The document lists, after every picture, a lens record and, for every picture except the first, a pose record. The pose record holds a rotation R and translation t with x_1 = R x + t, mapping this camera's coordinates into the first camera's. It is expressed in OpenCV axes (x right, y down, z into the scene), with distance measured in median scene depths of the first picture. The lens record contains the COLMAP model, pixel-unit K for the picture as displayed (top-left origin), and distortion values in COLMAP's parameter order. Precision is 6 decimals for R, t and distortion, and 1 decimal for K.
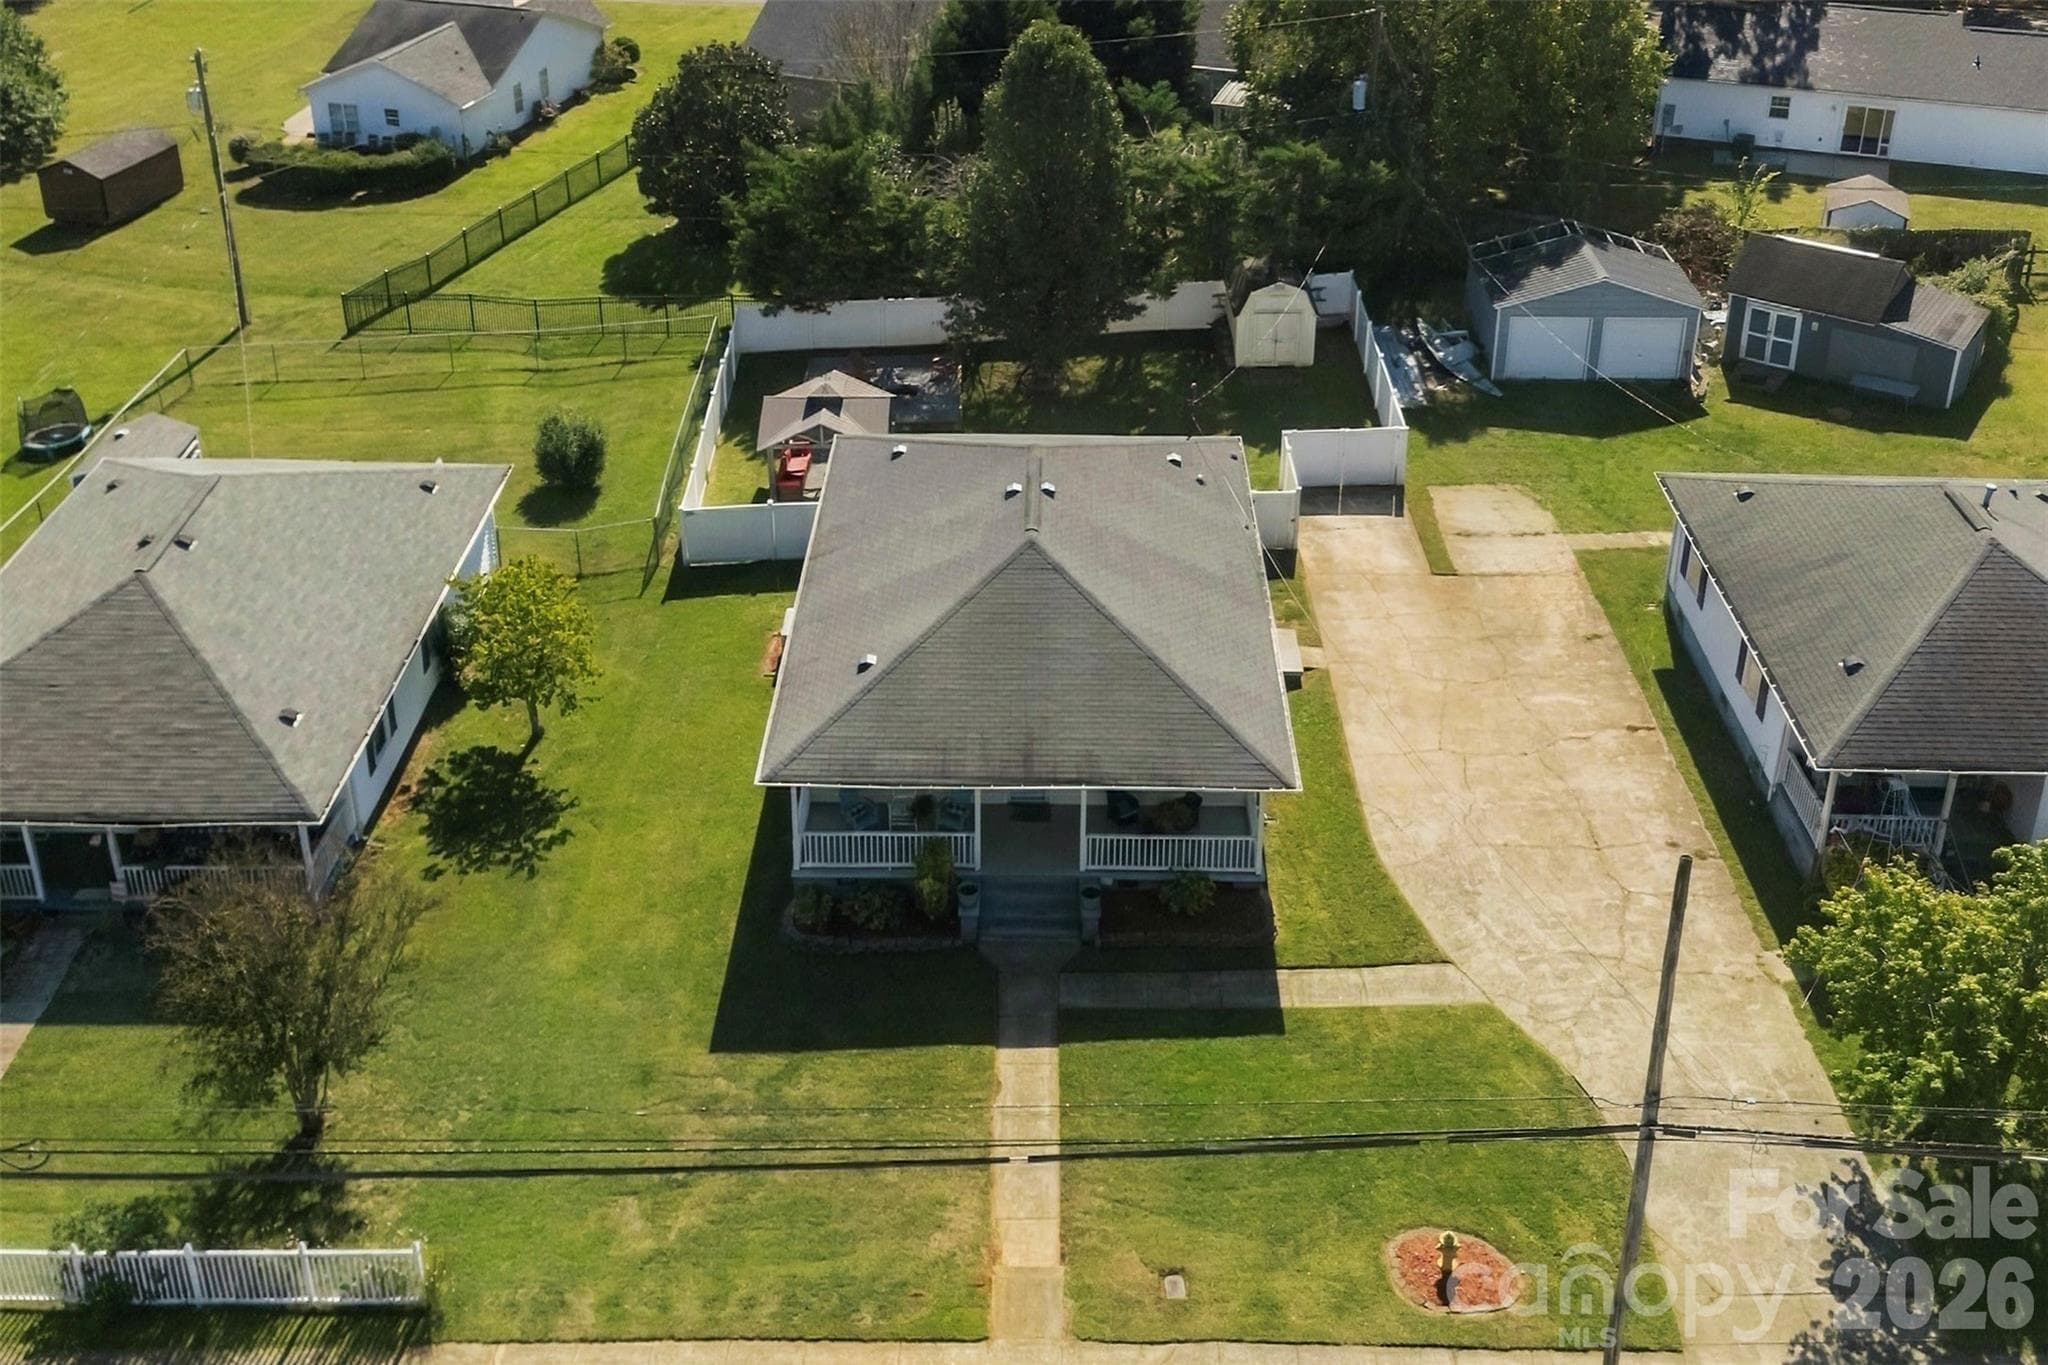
lens RADIAL K [[2013.8, 0, 1020.7], [0, 2013.8, 372.0], [0, 0, 1]] dist [0.101757, -0.085711]
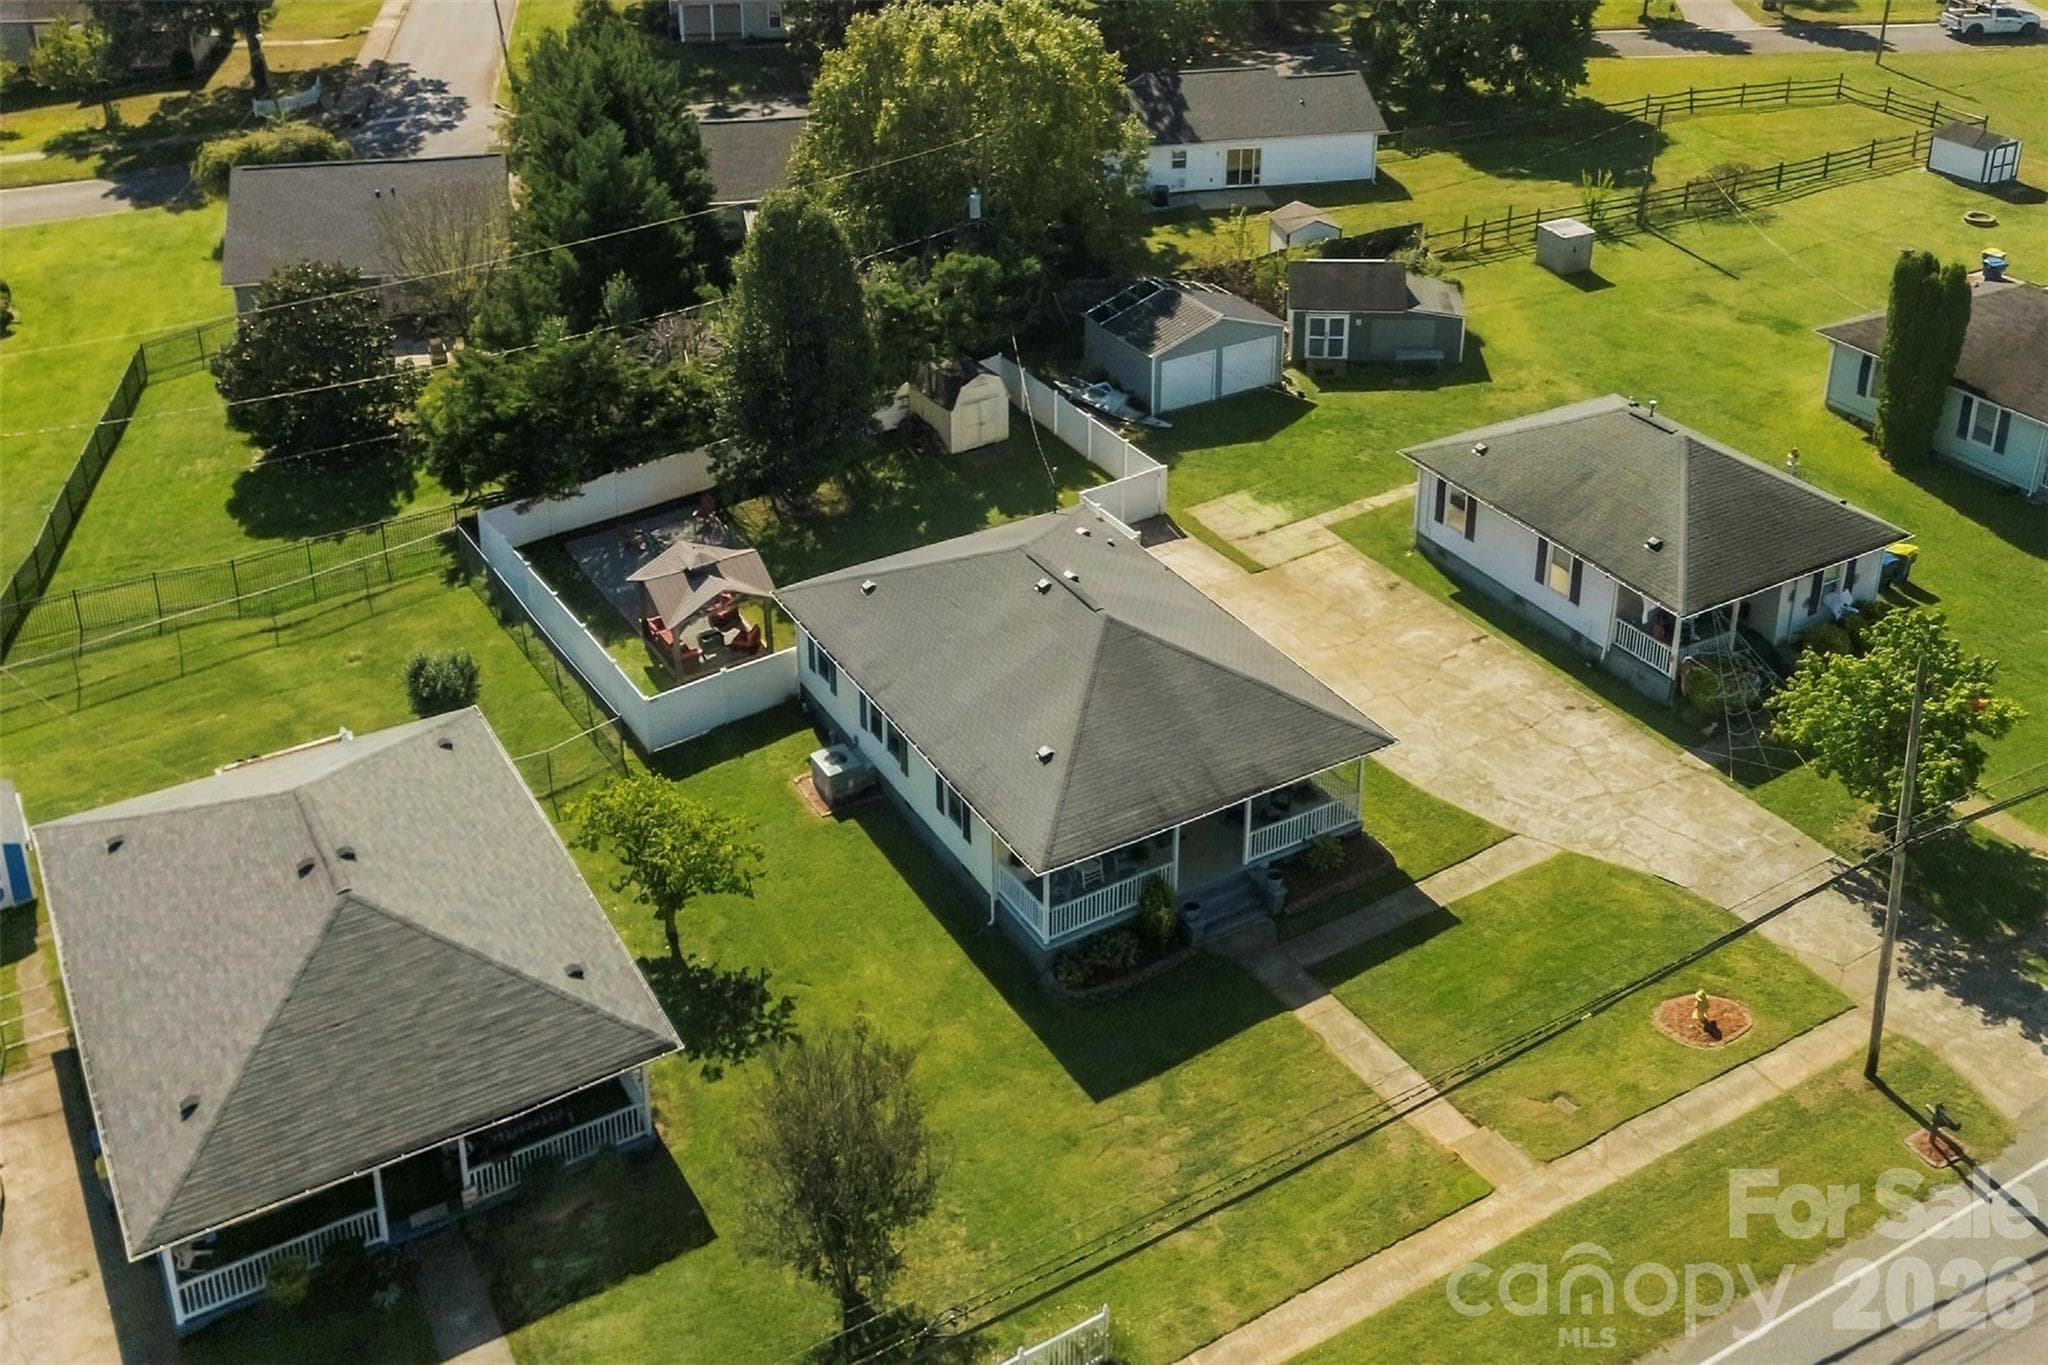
lens RADIAL K [[2013.8, 0, 1020.7], [0, 2013.8, 372.0], [0, 0, 1]] dist [0.101757, -0.085711]
pose [[0.853388, -0.207509, 0.478193, -0.434492], [0.223445, 0.974419, 0.024081, -0.073752], [-0.470958, 0.086300, 0.877924, -0.026199]]
